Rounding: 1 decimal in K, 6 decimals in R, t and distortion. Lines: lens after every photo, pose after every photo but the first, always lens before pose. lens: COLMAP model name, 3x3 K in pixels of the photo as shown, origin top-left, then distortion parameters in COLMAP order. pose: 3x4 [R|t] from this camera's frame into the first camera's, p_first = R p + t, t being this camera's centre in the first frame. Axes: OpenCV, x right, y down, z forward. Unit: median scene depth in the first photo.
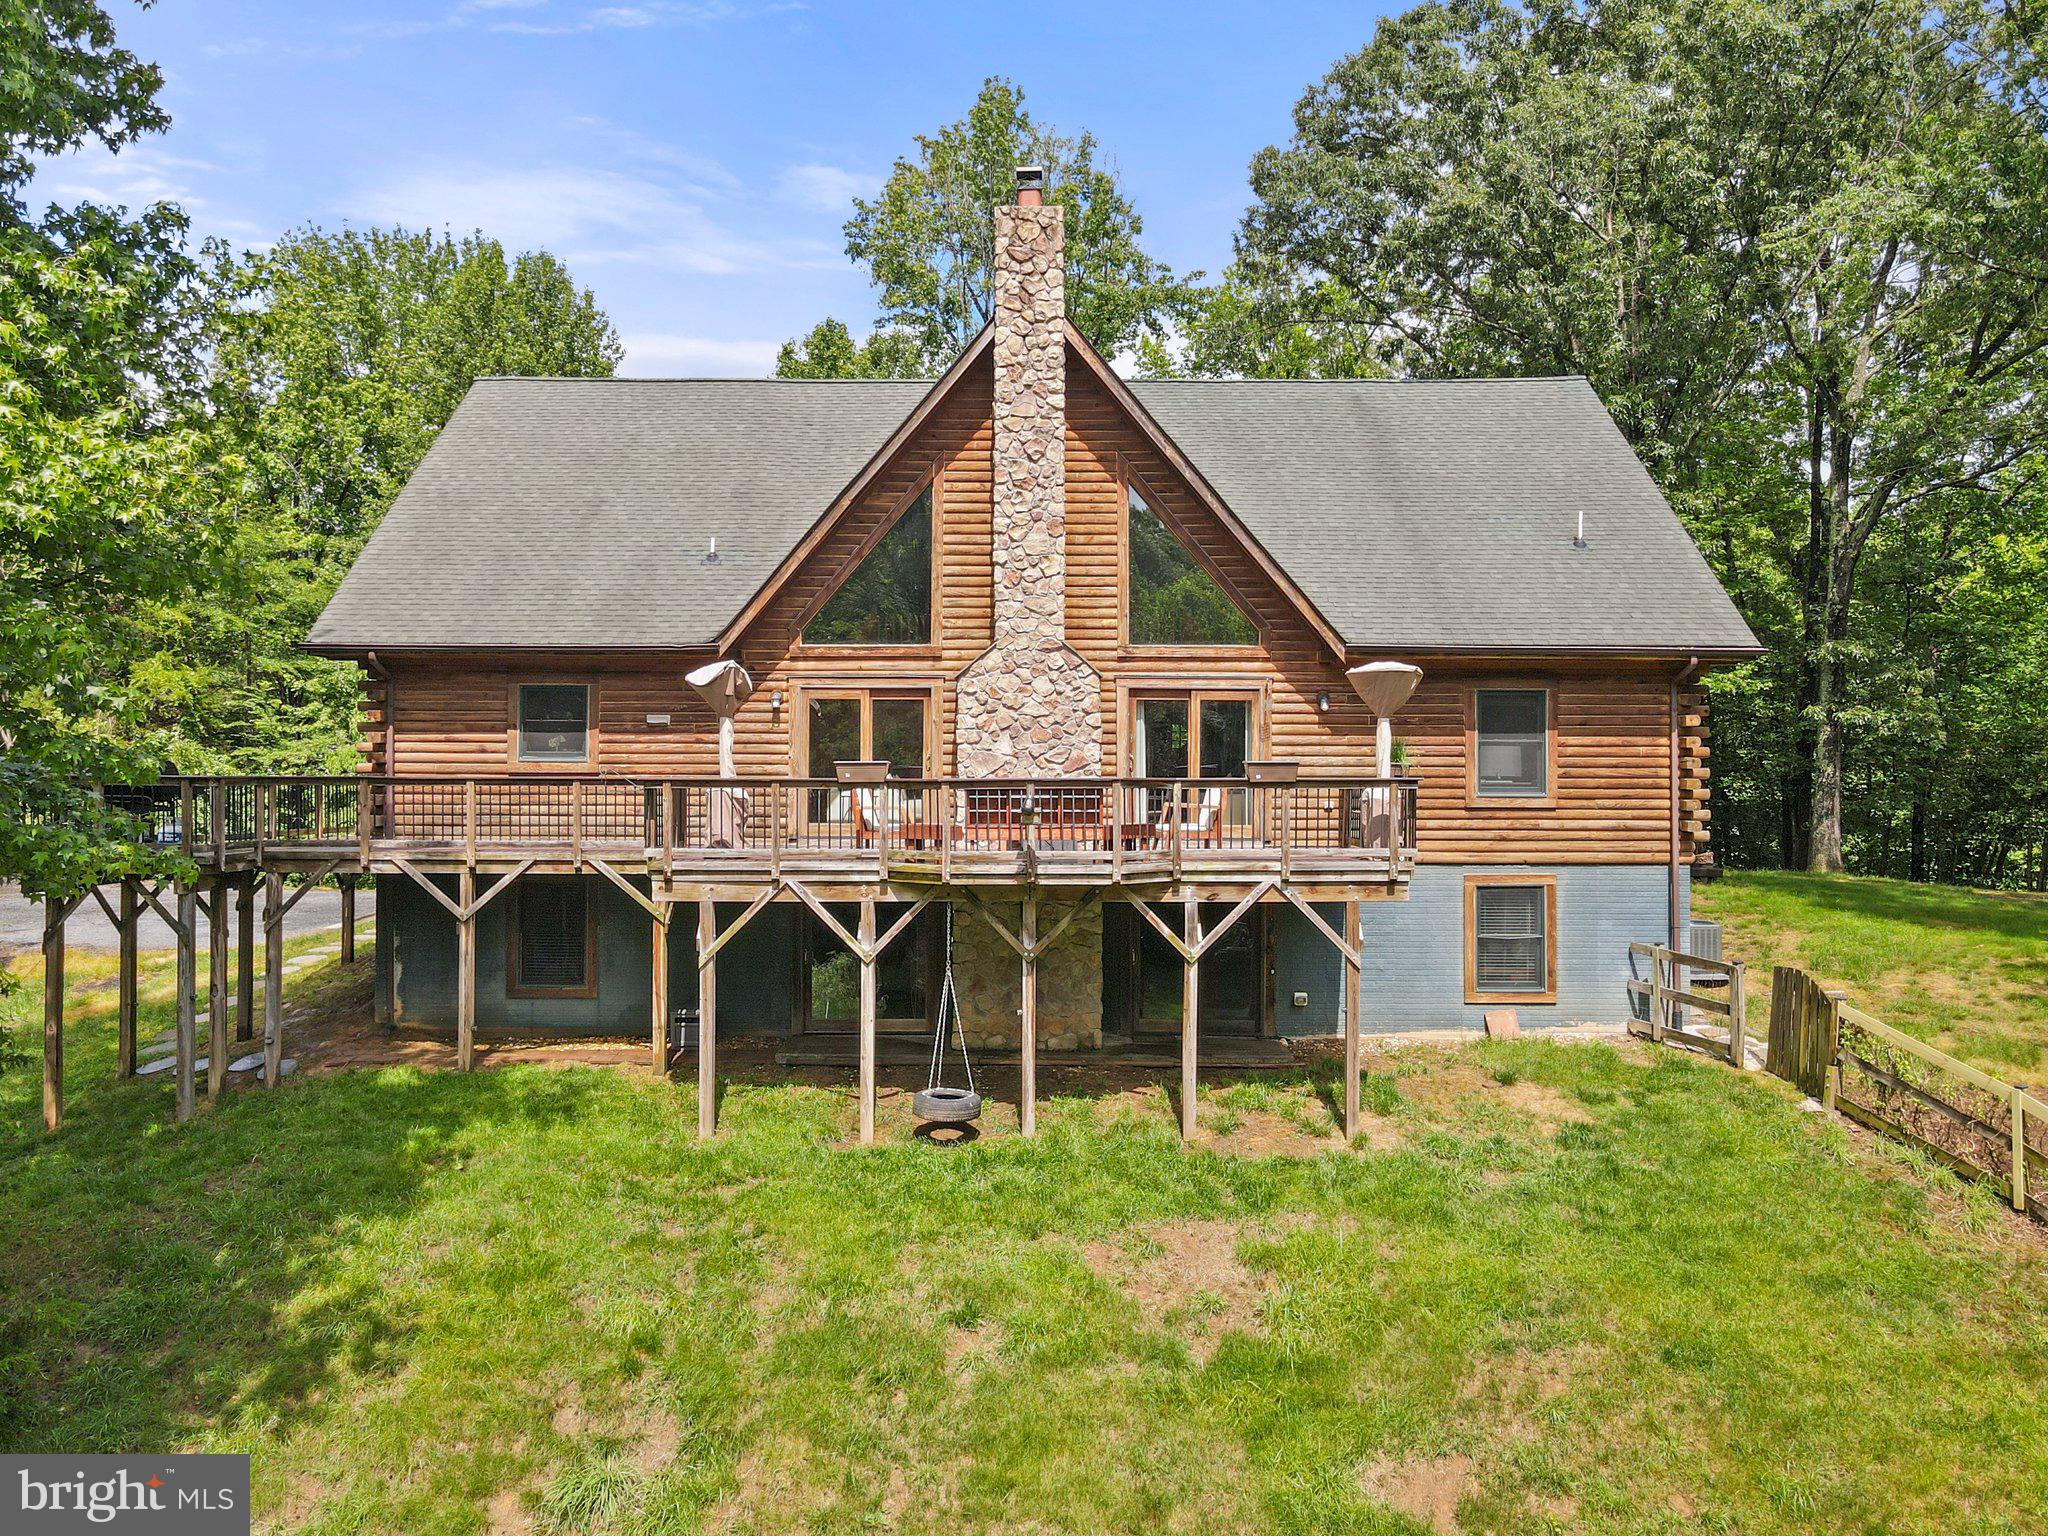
lens RADIAL K [[1494.8, 0, 1022.2], [0, 1494.8, 763.7], [0, 0, 1]] dist [0.013901, -0.000774]
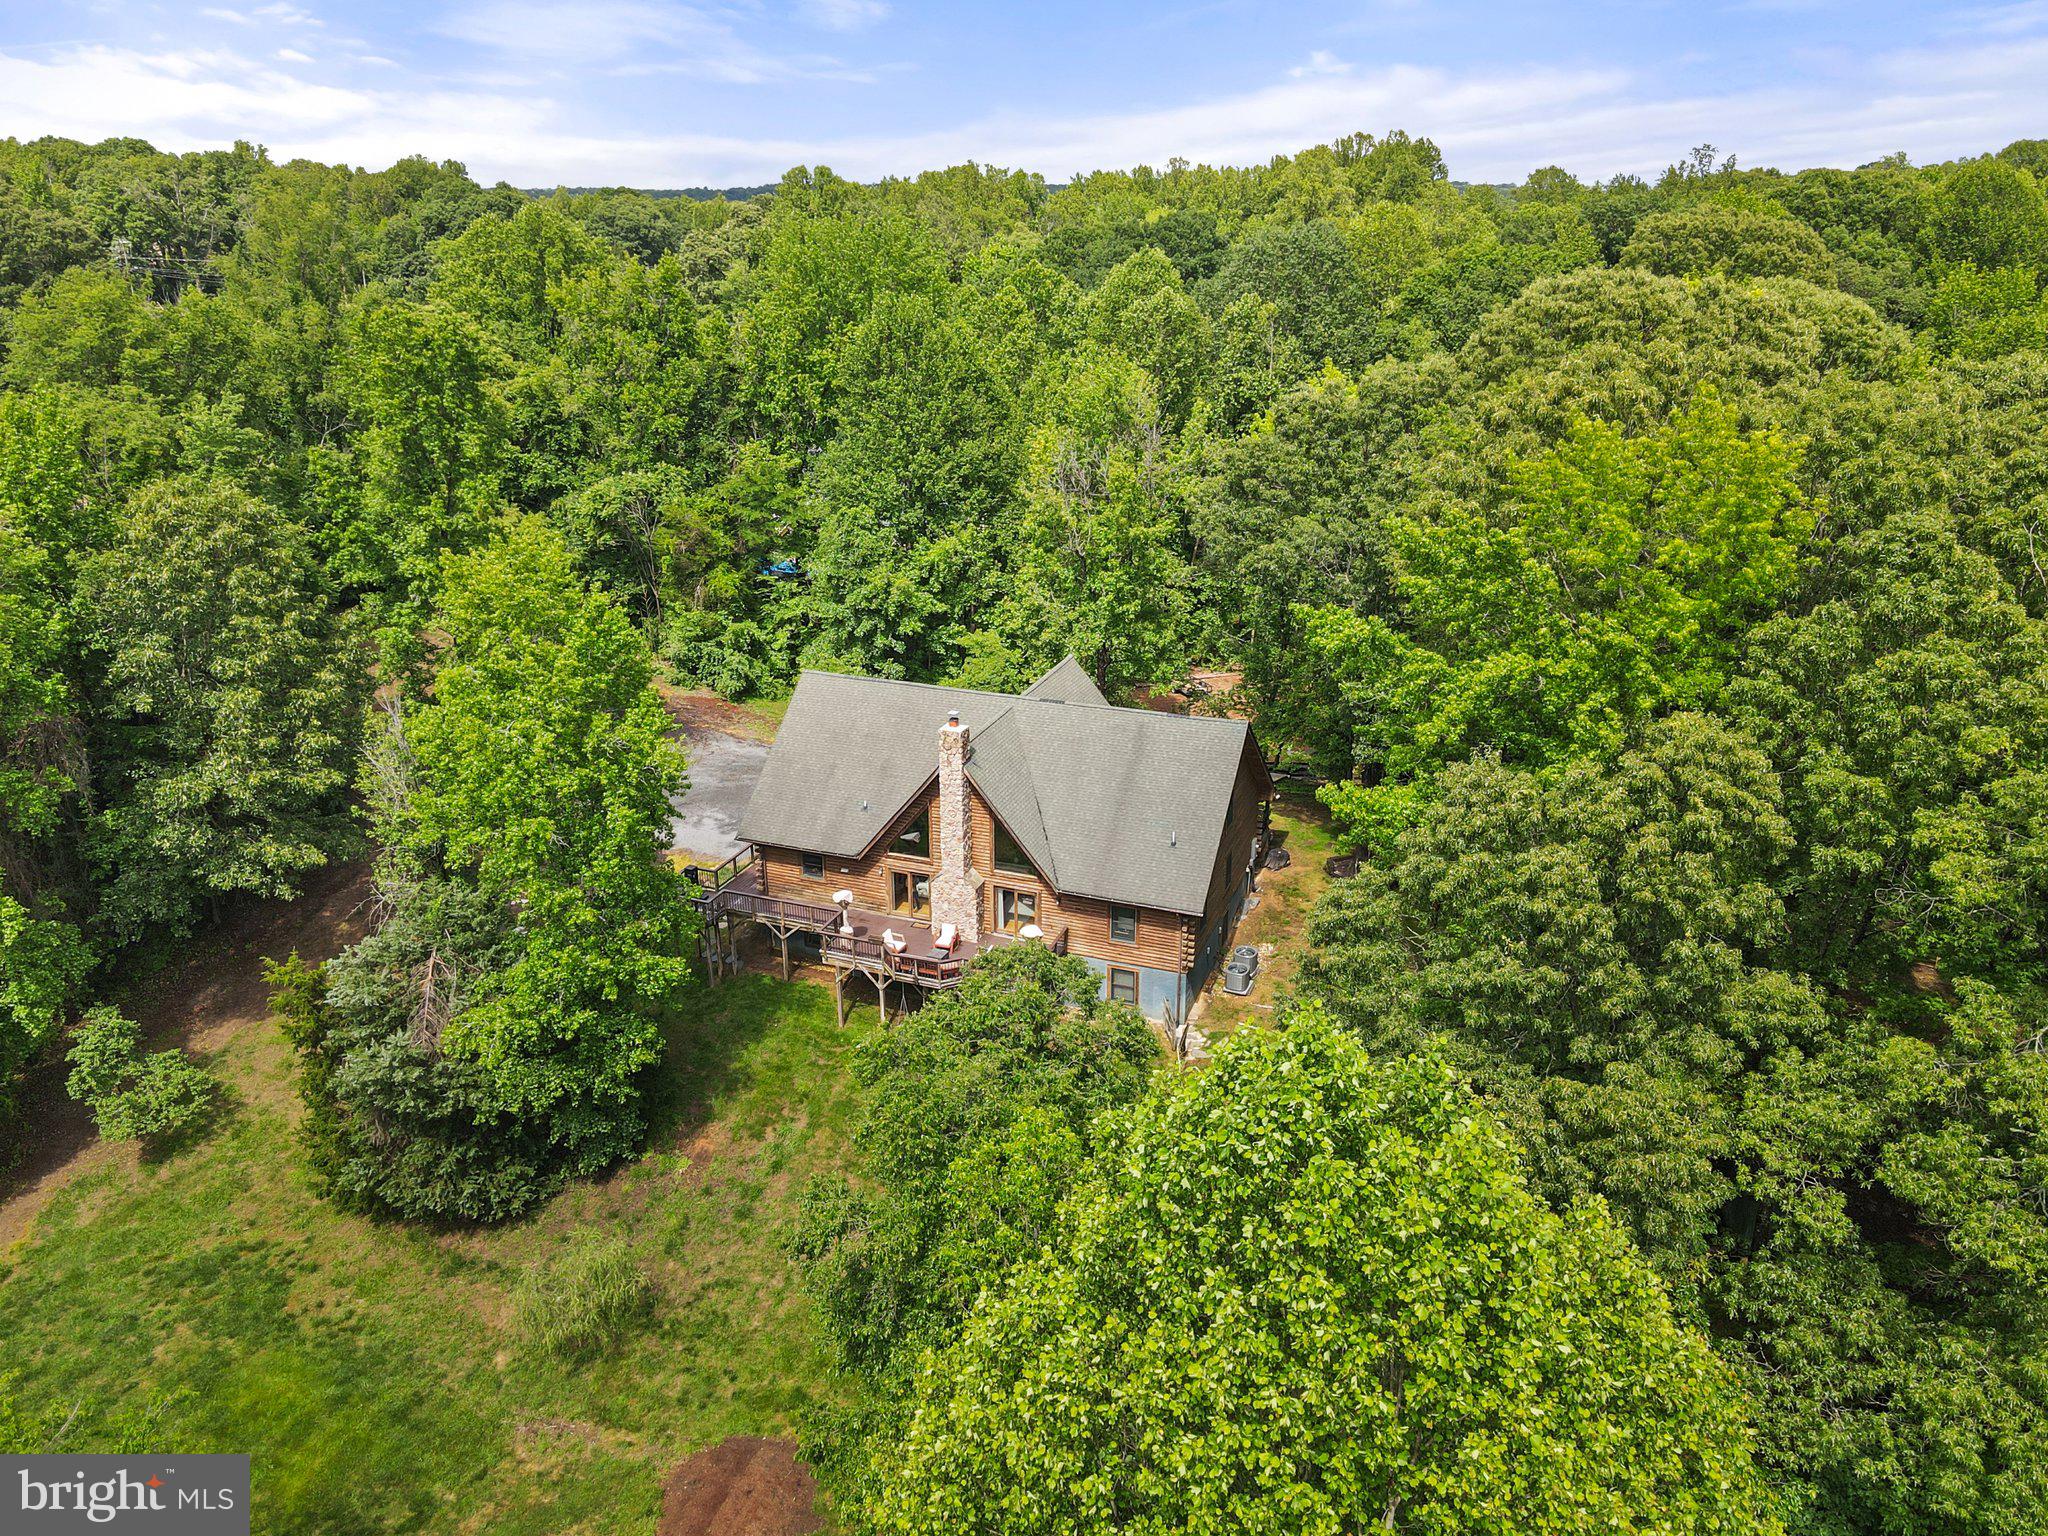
lens RADIAL K [[1494.8, 0, 1018.6], [0, 1494.8, 770.4], [0, 0, 1]] dist [0.013901, -0.000774]
pose [[0.932257, 0.122224, -0.340527, 1.258218], [0.013775, 0.928535, 0.370988, -1.554492], [0.361535, -0.350547, 0.863950, -1.603129]]
